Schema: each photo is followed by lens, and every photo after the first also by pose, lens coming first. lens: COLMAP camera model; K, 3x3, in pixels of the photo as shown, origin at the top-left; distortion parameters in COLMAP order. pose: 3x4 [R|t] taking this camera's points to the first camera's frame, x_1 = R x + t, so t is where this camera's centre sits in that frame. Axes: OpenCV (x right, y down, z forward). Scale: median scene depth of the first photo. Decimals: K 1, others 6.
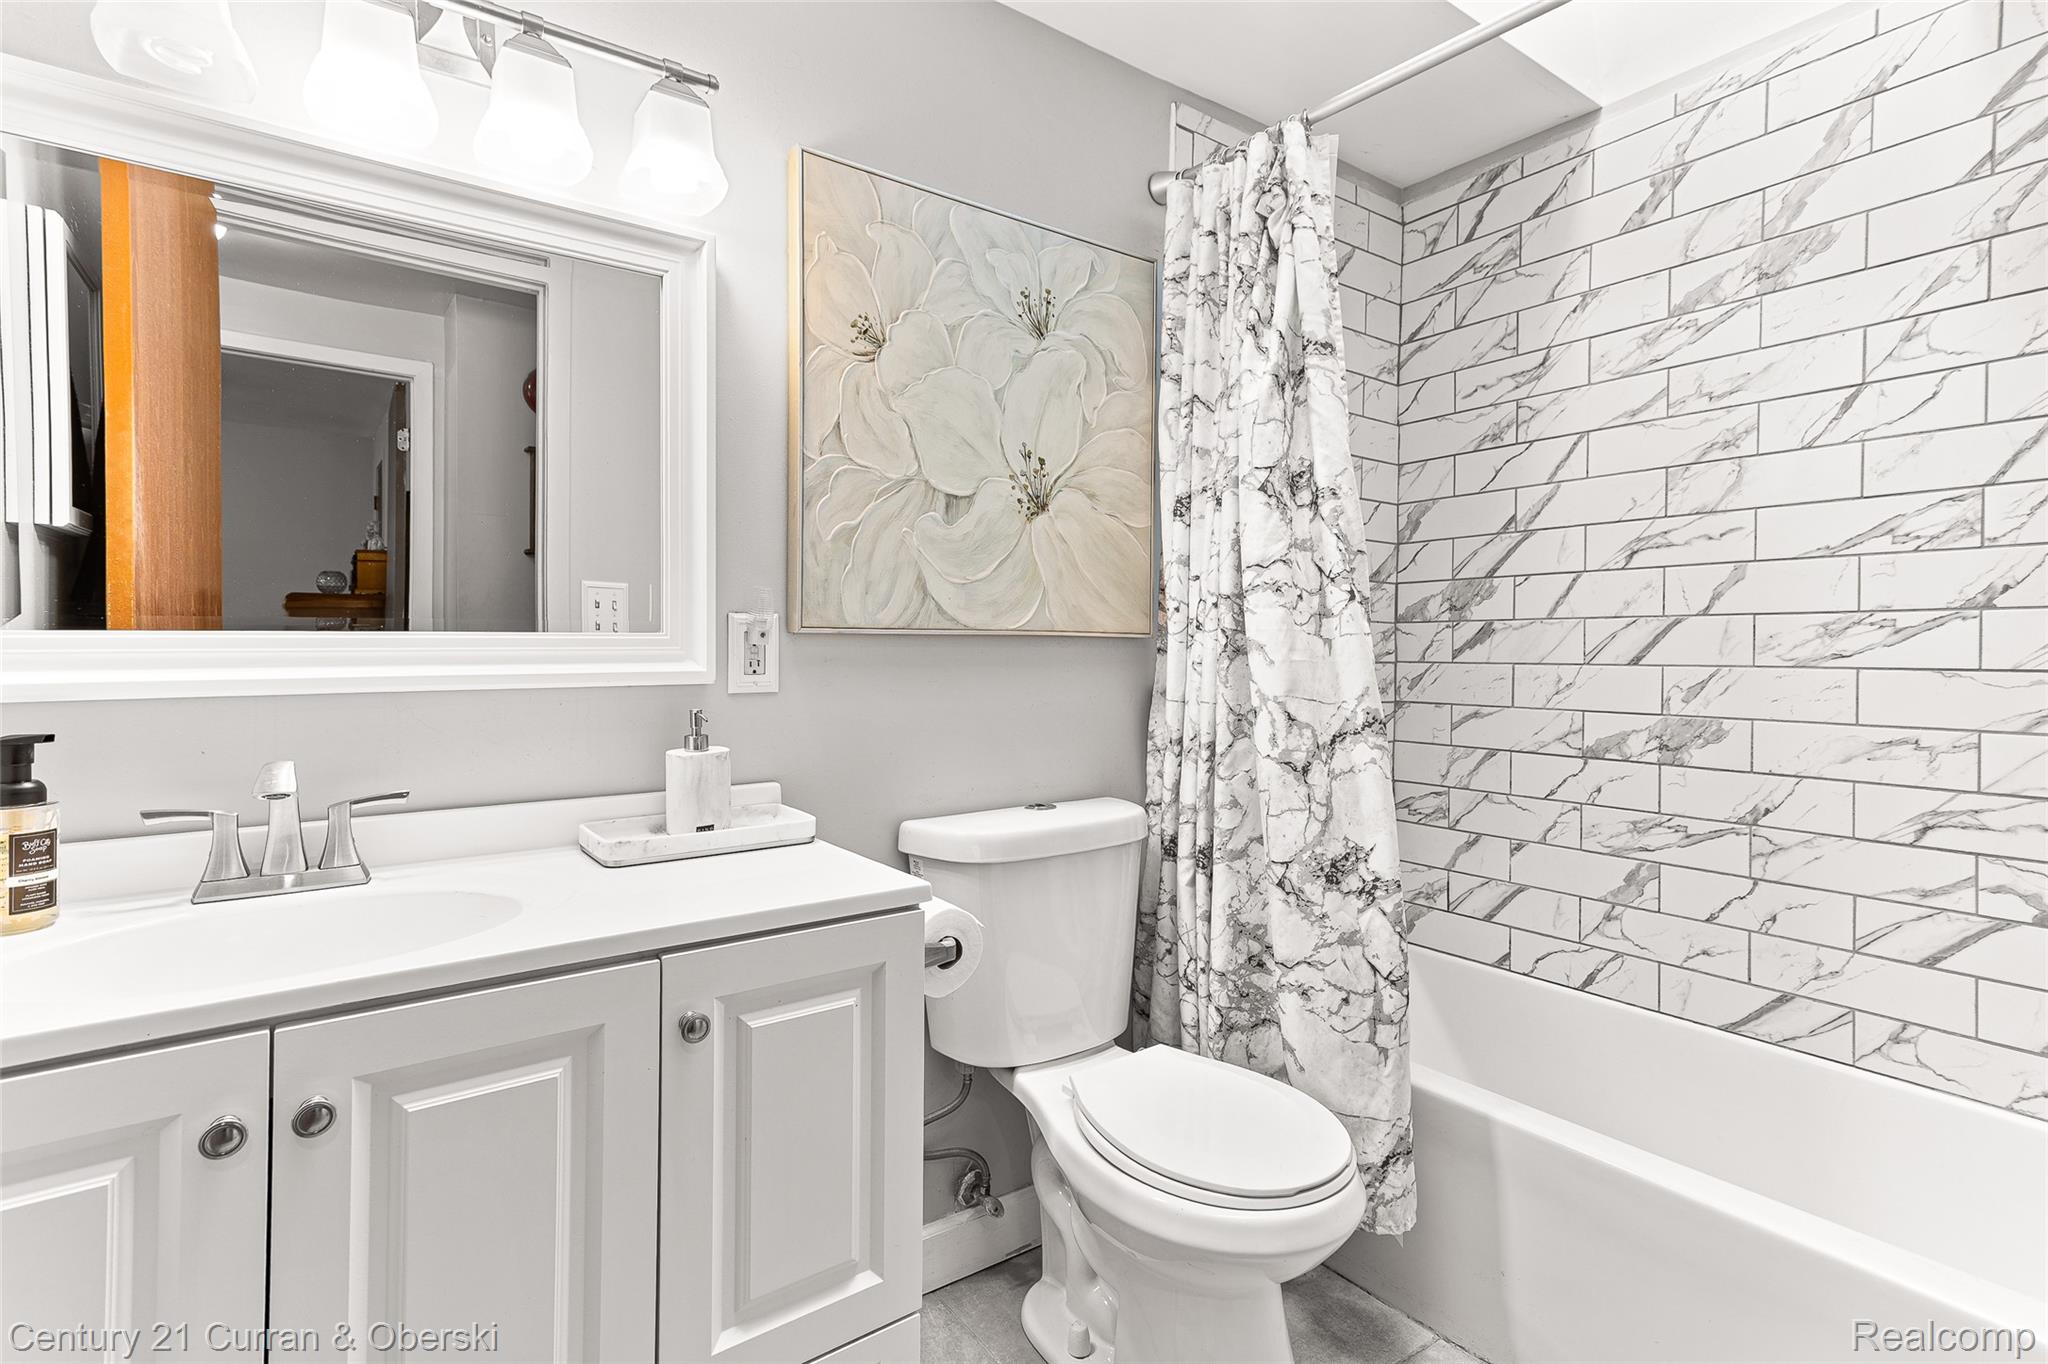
lens RADIAL K [[964.8, 0, 1013.0], [0, 964.8, 649.8], [0, 0, 1]] dist [0.017285, 0.006071]
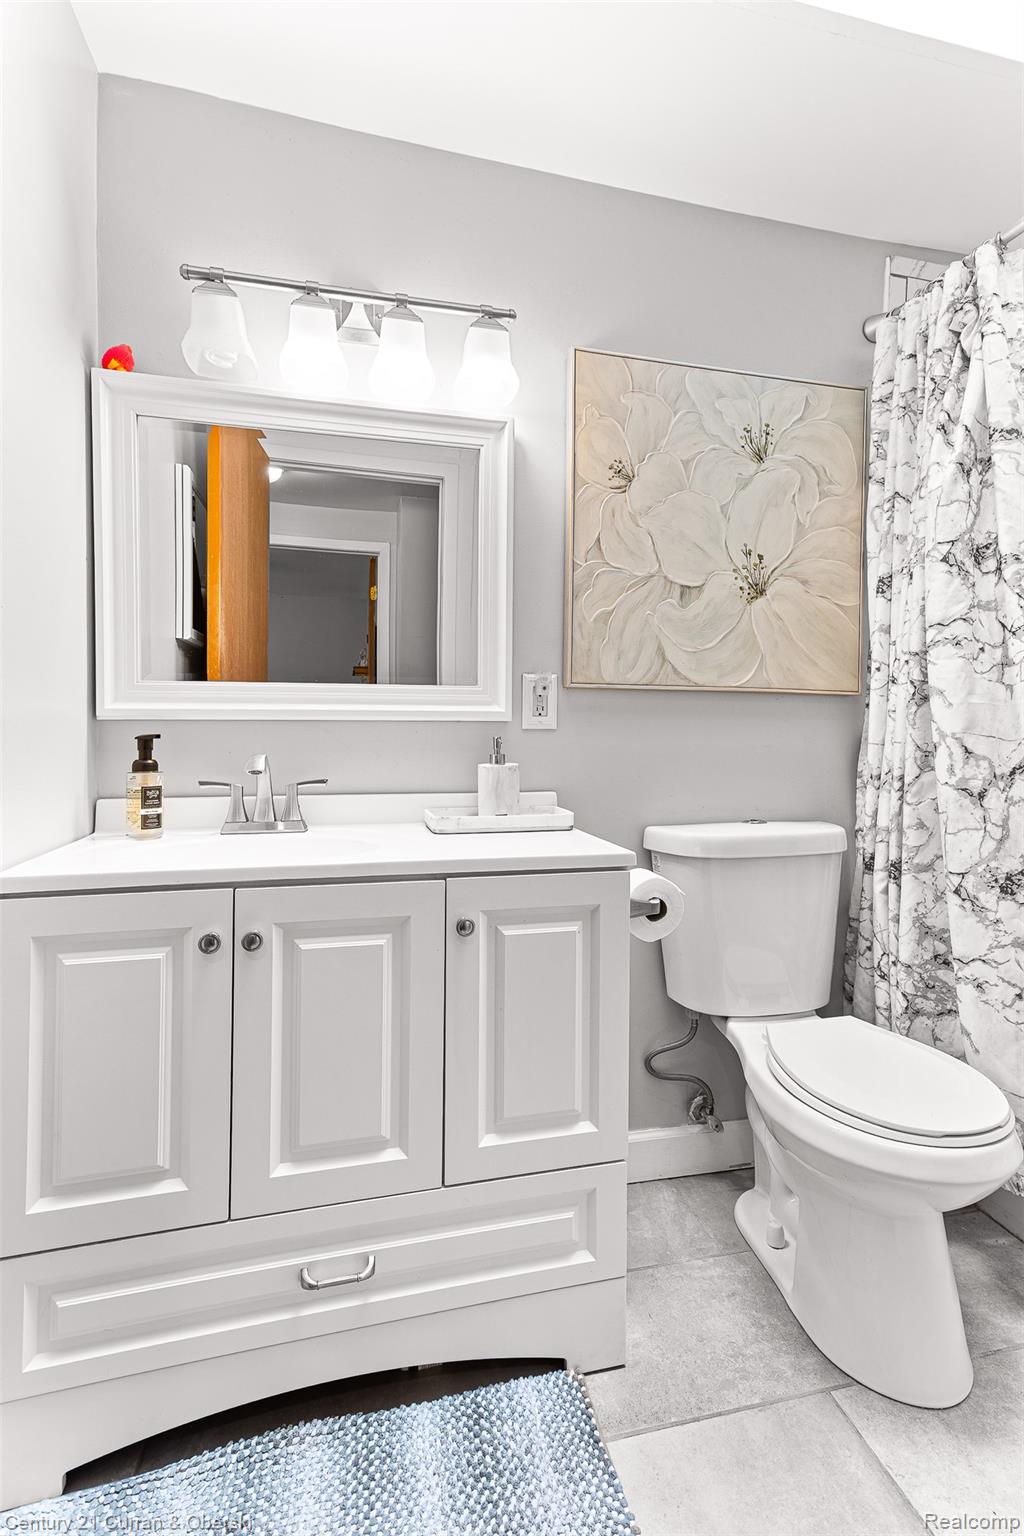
lens RADIAL K [[723.6, 0, 526.3], [0, 723.6, 728.3], [0, 0, 1]] dist [0.017285, 0.006071]
pose [[0.934088, 0.002457, -0.357033, 0.094383], [-0.005758, 0.999950, -0.008181, 0.048930], [0.356995, 0.009698, 0.934056, -0.018271]]
